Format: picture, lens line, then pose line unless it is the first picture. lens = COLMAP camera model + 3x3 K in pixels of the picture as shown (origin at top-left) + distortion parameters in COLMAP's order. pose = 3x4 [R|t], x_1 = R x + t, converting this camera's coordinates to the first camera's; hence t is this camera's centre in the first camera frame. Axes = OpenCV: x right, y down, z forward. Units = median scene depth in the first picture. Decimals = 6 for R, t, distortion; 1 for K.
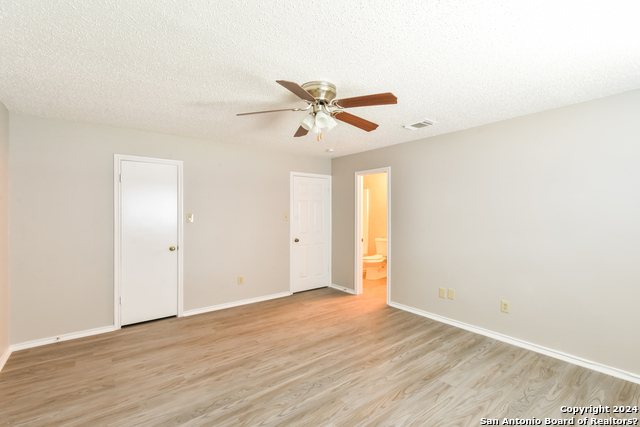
lens RADIAL K [[292.6, 0, 322.9], [0, 292.6, 215.0], [0, 0, 1]] dist [-0.003336, -0.000416]
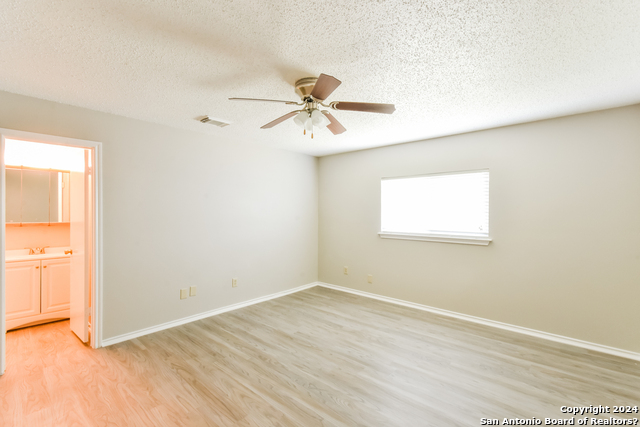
lens RADIAL K [[292.6, 0, 324.4], [0, 292.6, 209.1], [0, 0, 1]] dist [-0.003336, -0.000416]
pose [[-0.176108, 0.002157, 0.984369, -0.803370], [0.017486, 0.999847, 0.000938, -0.008882], [-0.984216, 0.017378, -0.176119, 0.906807]]
